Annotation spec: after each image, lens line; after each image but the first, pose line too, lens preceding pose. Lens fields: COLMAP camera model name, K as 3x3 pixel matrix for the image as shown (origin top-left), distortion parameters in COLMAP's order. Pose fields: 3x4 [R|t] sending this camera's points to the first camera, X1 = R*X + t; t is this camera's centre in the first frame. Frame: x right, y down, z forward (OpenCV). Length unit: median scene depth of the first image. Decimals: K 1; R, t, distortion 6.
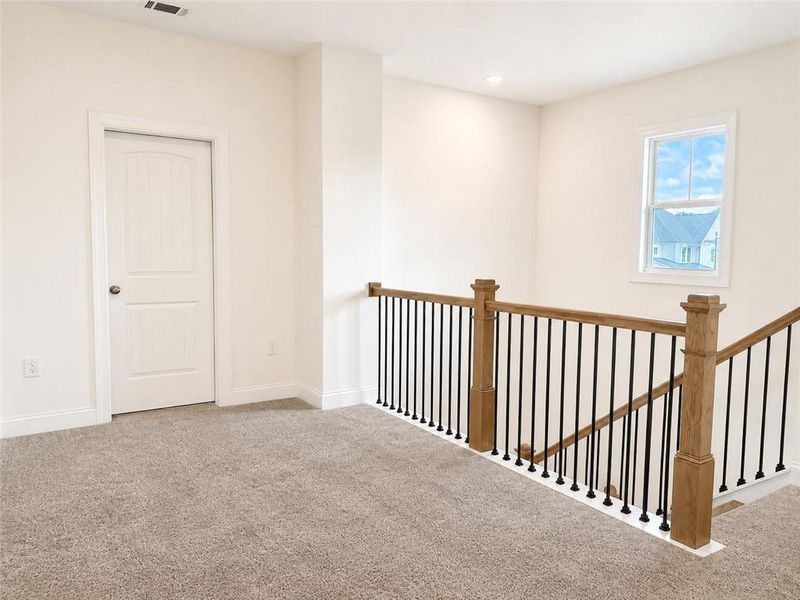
lens RADIAL K [[552.3, 0, 400.0], [0, 552.3, 300.0], [0, 0, 1]] dist [-0.004446, -0.004955]
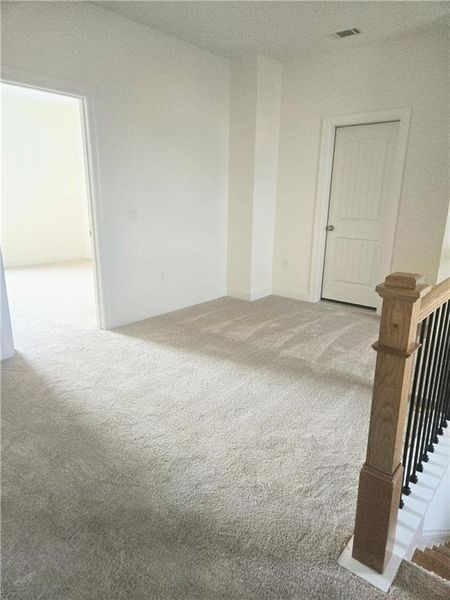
lens RADIAL K [[414.2, 0, 225.0], [0, 414.2, 300.0], [0, 0, 1]] dist [-0.004446, -0.004955]
pose [[0.215137, 0.231159, -0.948832, 0.679430], [-0.074219, 0.972643, 0.220132, -0.059040], [0.973760, 0.023063, 0.226407, 0.416339]]
